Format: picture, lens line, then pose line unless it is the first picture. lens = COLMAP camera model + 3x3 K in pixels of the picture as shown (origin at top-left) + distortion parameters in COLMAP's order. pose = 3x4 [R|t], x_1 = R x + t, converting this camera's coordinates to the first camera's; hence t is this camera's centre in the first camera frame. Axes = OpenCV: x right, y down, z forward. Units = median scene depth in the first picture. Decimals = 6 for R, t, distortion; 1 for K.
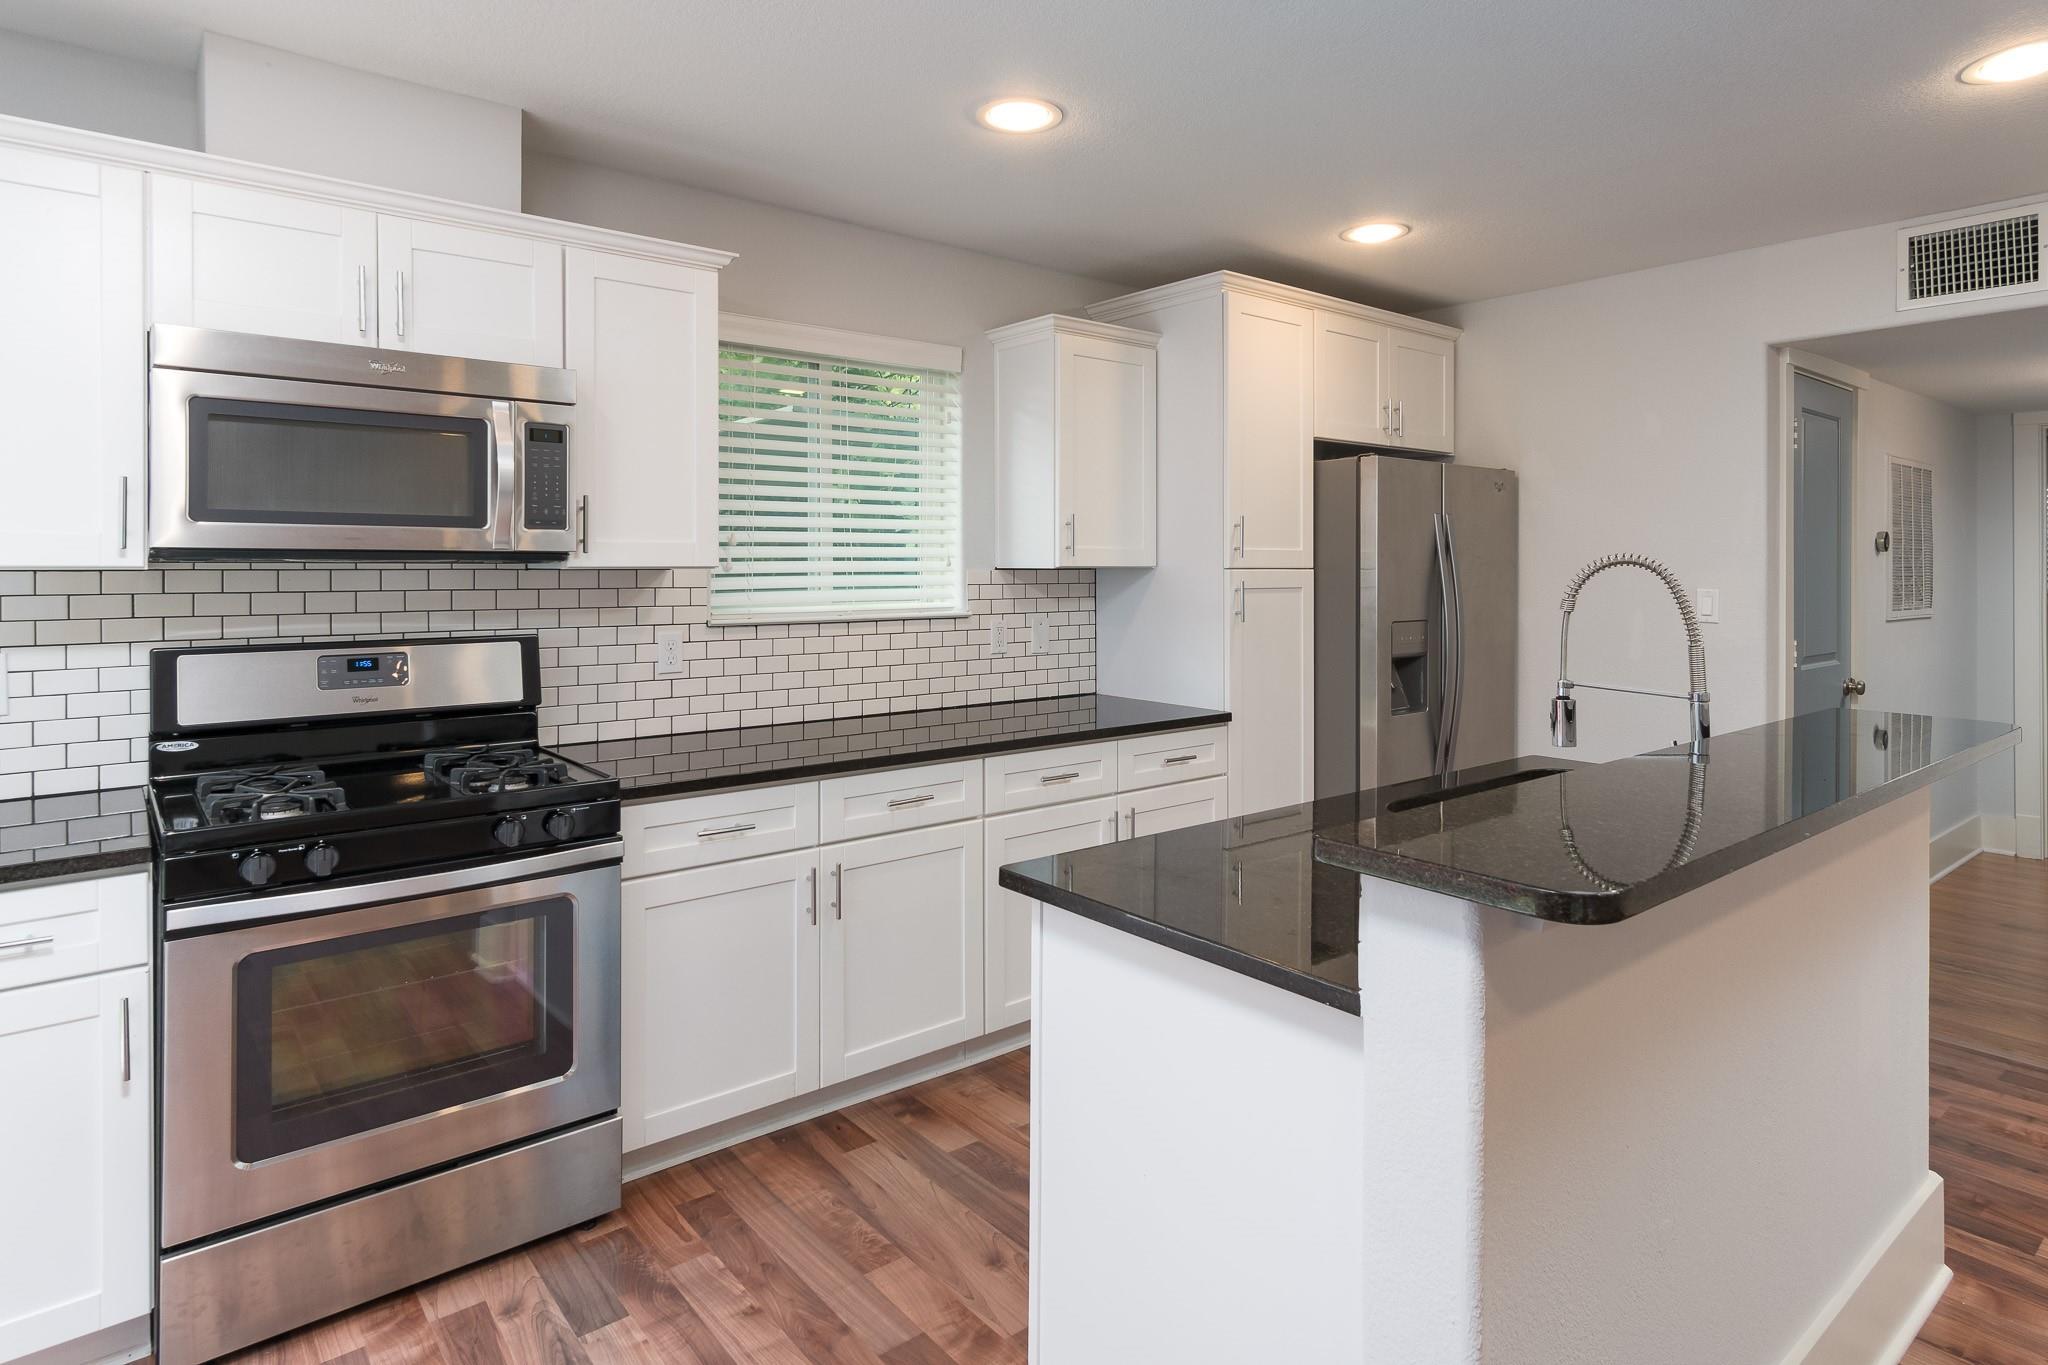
lens RADIAL K [[1116.9, 0, 1018.8], [0, 1116.9, 673.7], [0, 0, 1]] dist [0.001469, 0.001121]
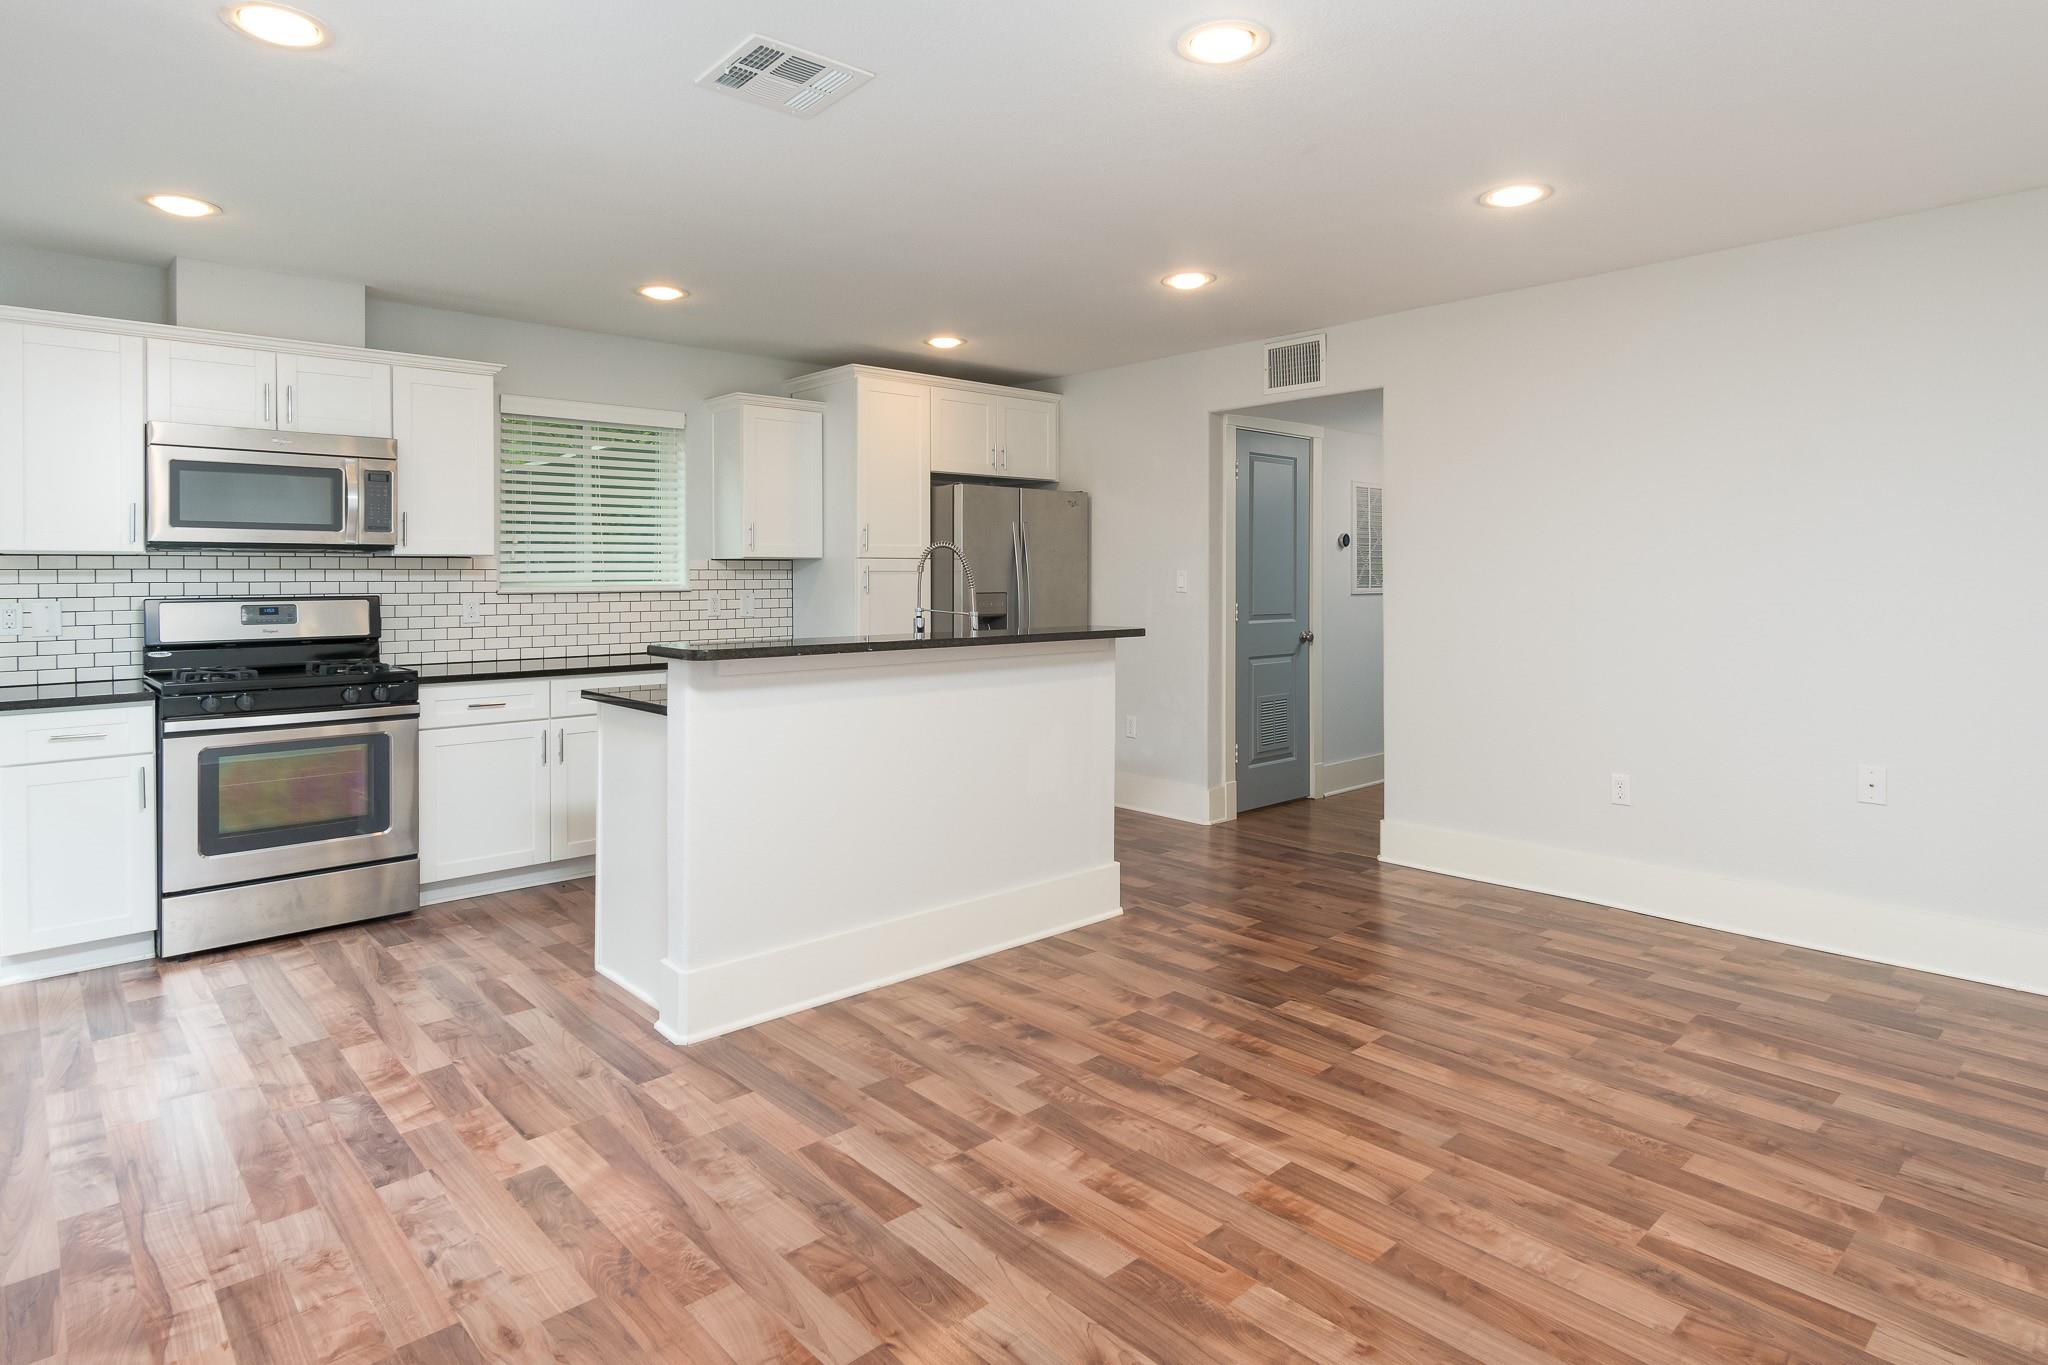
lens RADIAL K [[1116.9, 0, 1025.7], [0, 1116.9, 667.4], [0, 0, 1]] dist [0.001469, 0.001121]
pose [[0.998211, -0.010290, 0.058906, 0.455901], [0.011164, 0.999832, -0.014517, 0.113003], [-0.058746, 0.015149, 0.998158, -0.754575]]
